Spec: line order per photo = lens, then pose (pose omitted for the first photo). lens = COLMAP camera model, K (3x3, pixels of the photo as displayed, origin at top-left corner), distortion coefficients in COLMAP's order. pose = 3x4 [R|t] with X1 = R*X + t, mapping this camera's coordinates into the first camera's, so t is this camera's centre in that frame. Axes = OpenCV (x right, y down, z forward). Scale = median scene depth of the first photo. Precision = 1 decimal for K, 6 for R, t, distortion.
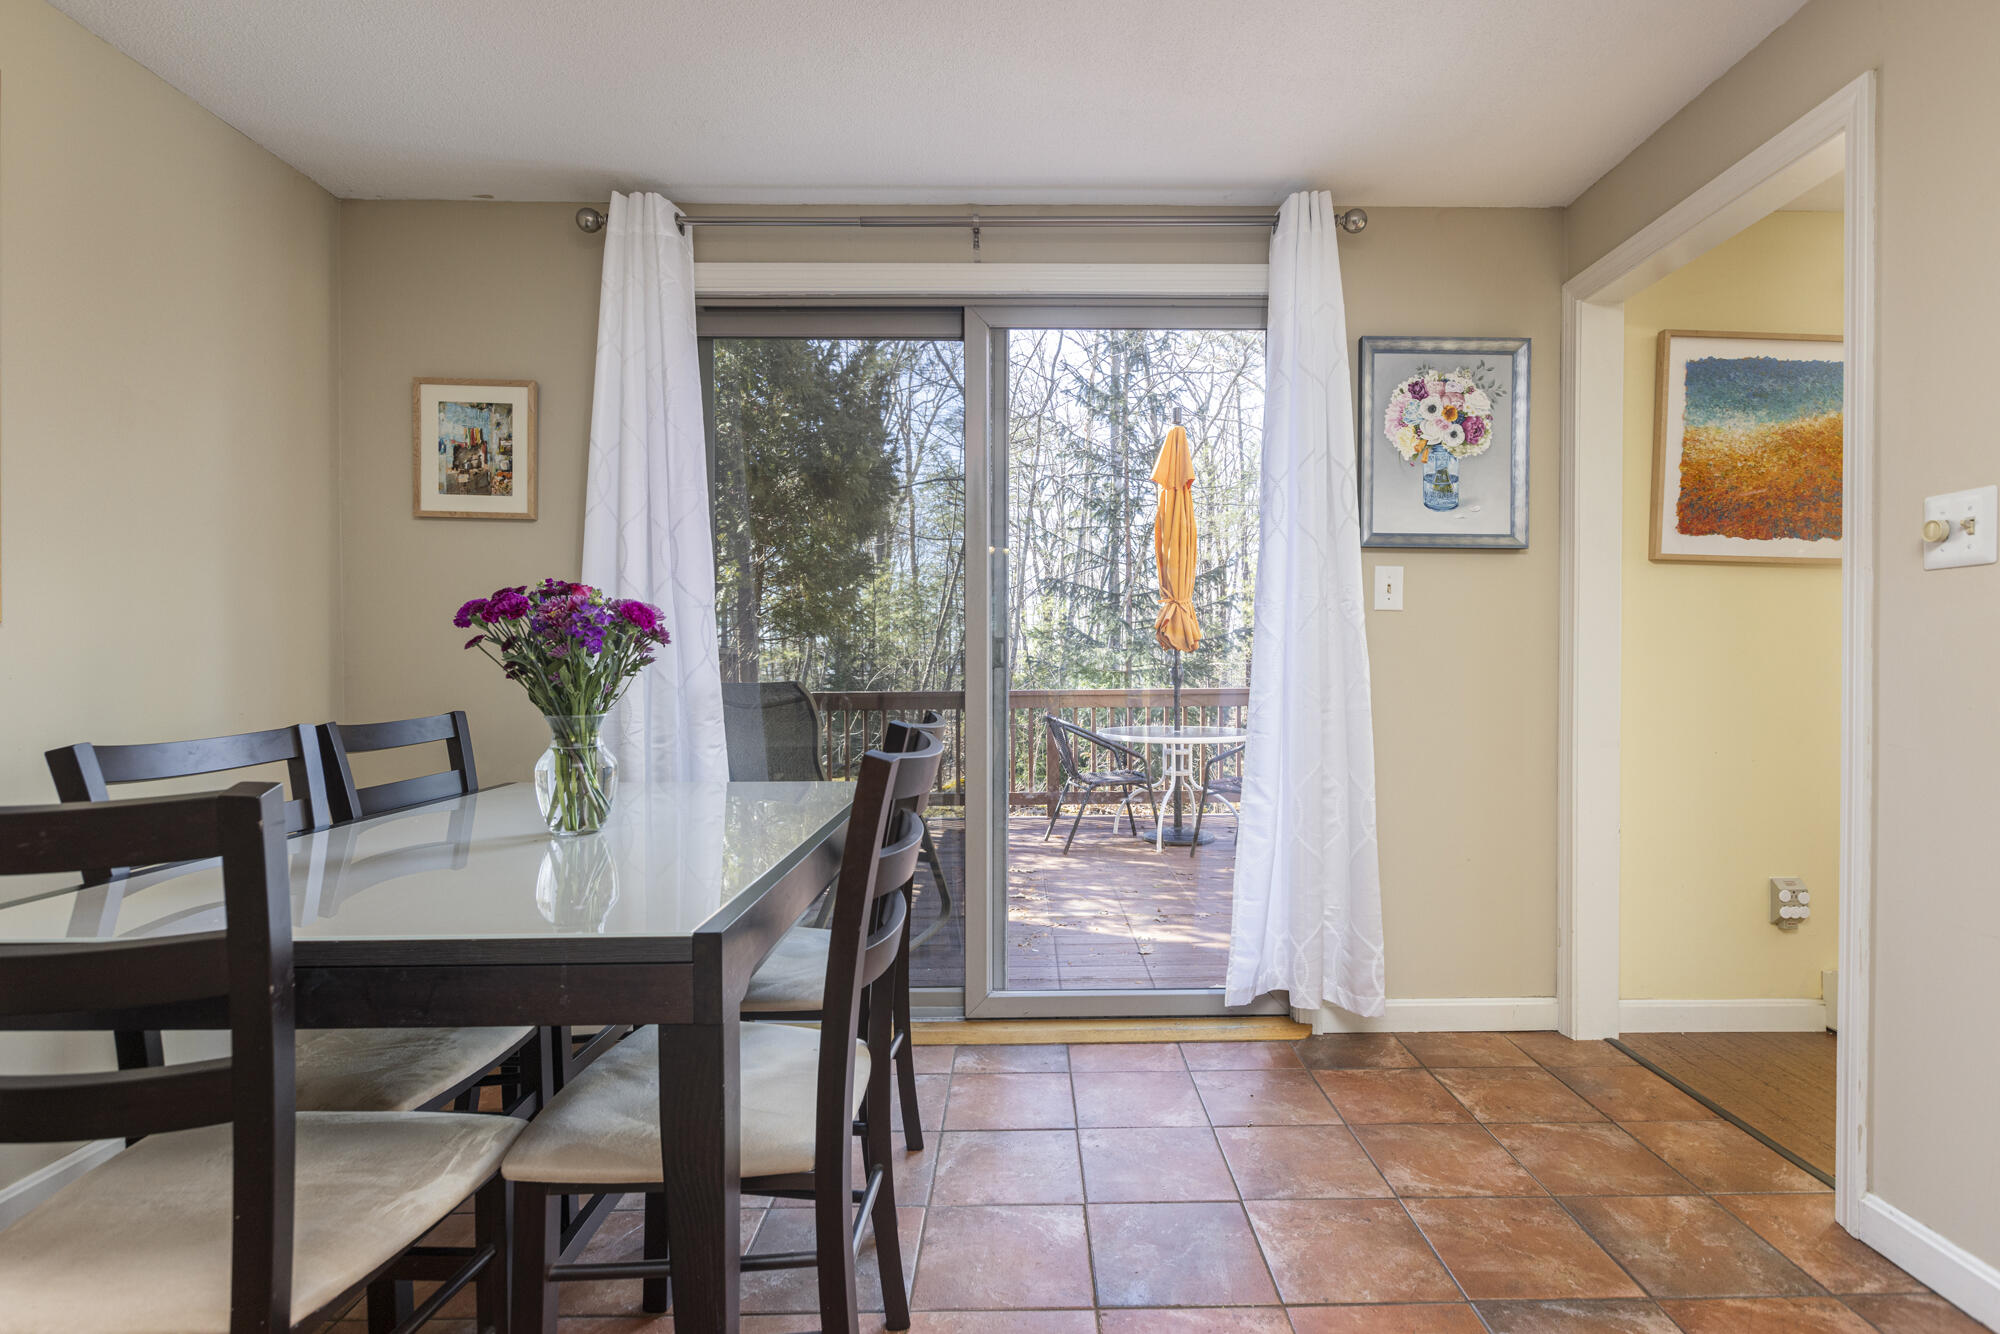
lens RADIAL K [[981.5, 0, 1012.1], [0, 981.5, 669.7], [0, 0, 1]] dist [0.005225, -0.000307]
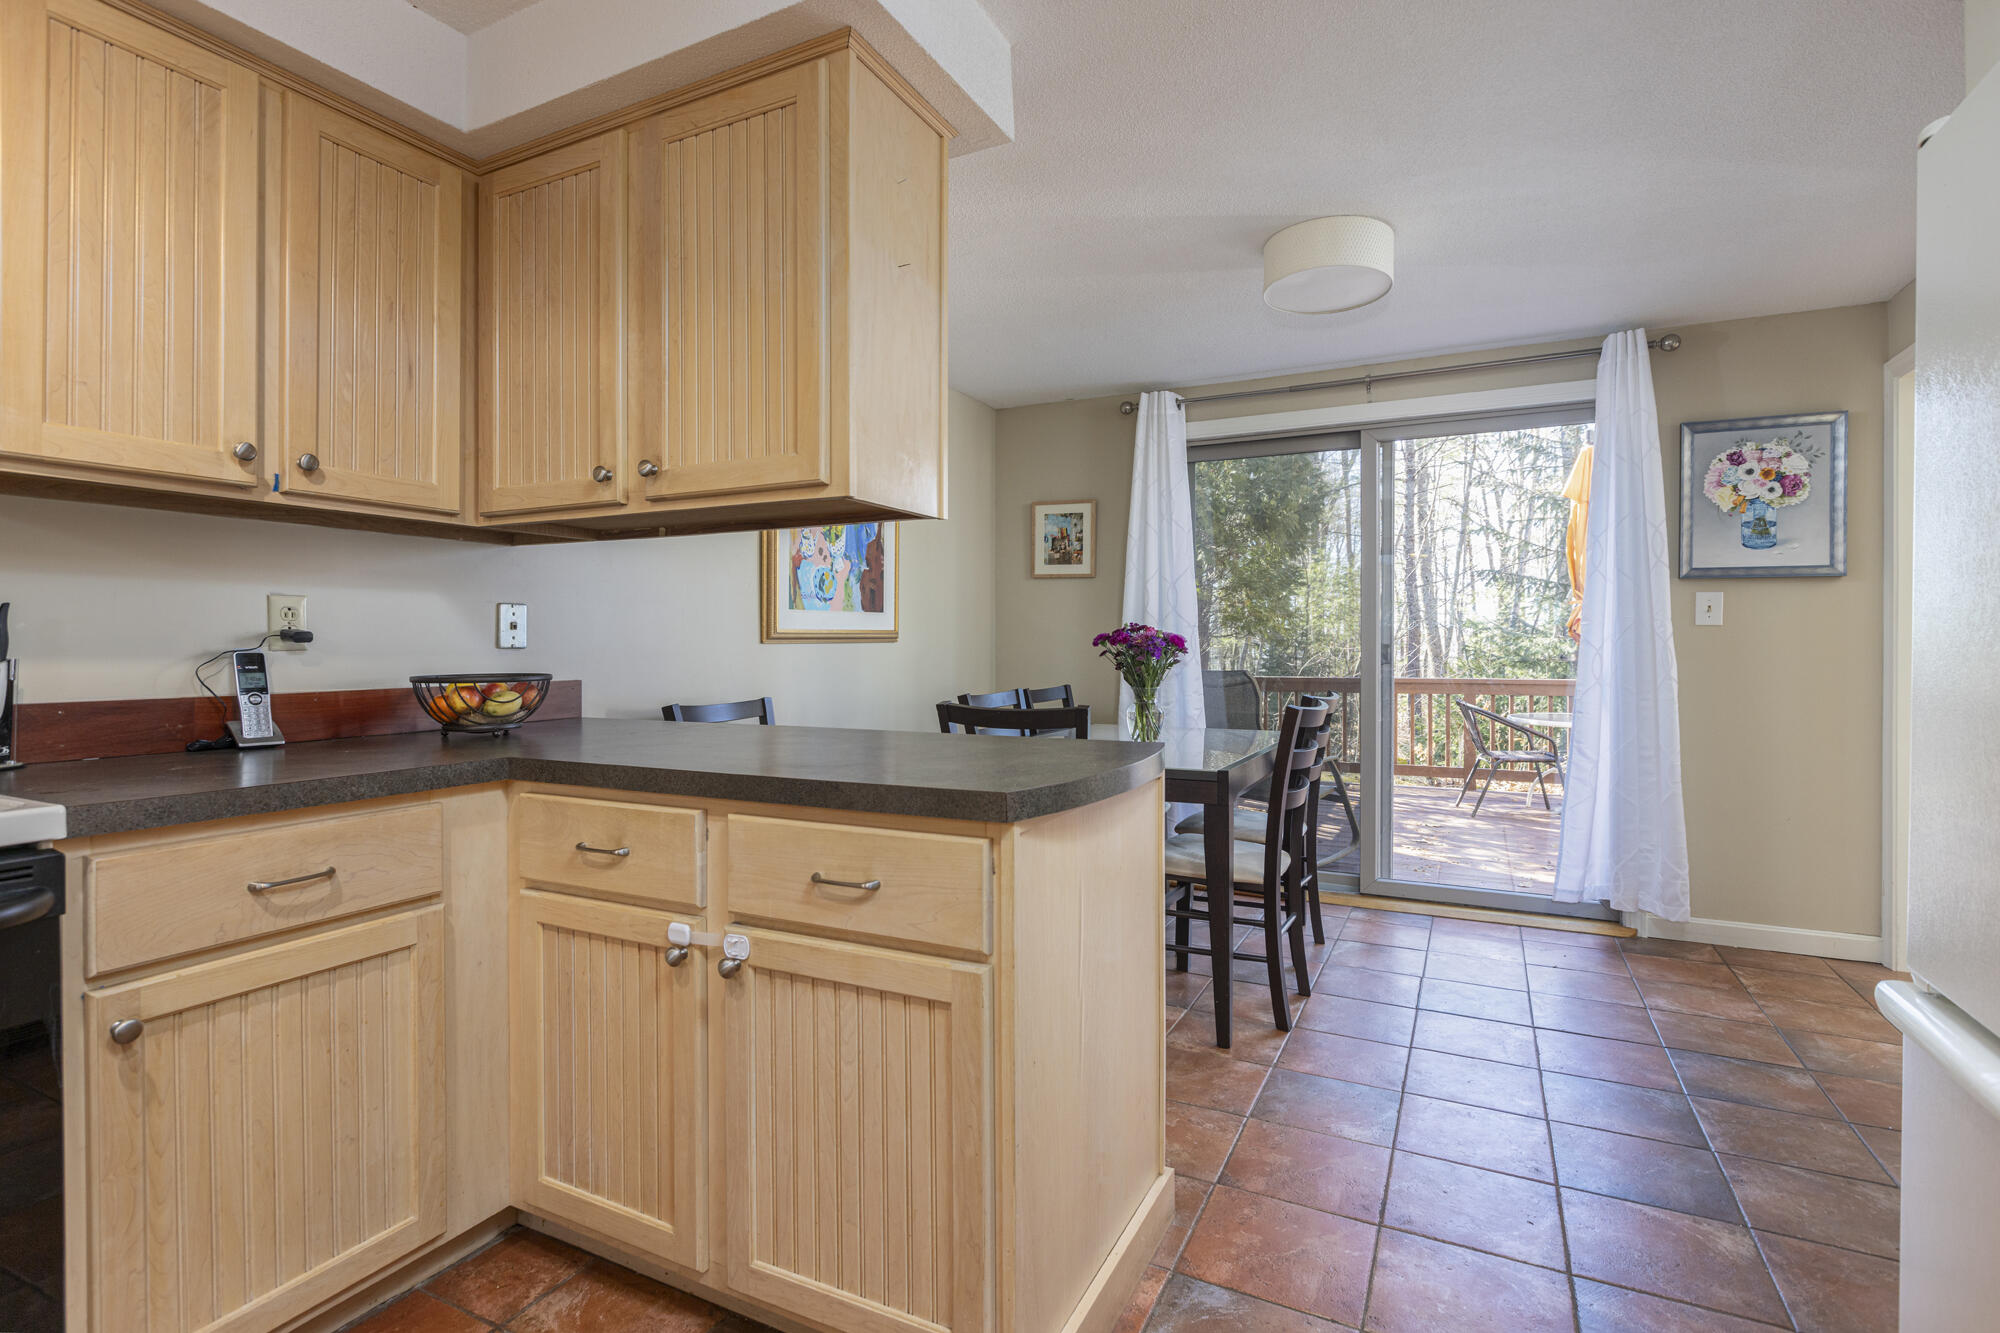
lens RADIAL K [[981.5, 0, 921.4], [0, 981.5, 642.2], [0, 0, 1]] dist [0.005225, -0.000307]
pose [[0.868808, 0.002476, -0.495142, 0.118611], [-0.007135, 0.999946, -0.007520, -0.020180], [0.495097, 0.010066, 0.868779, -0.687823]]
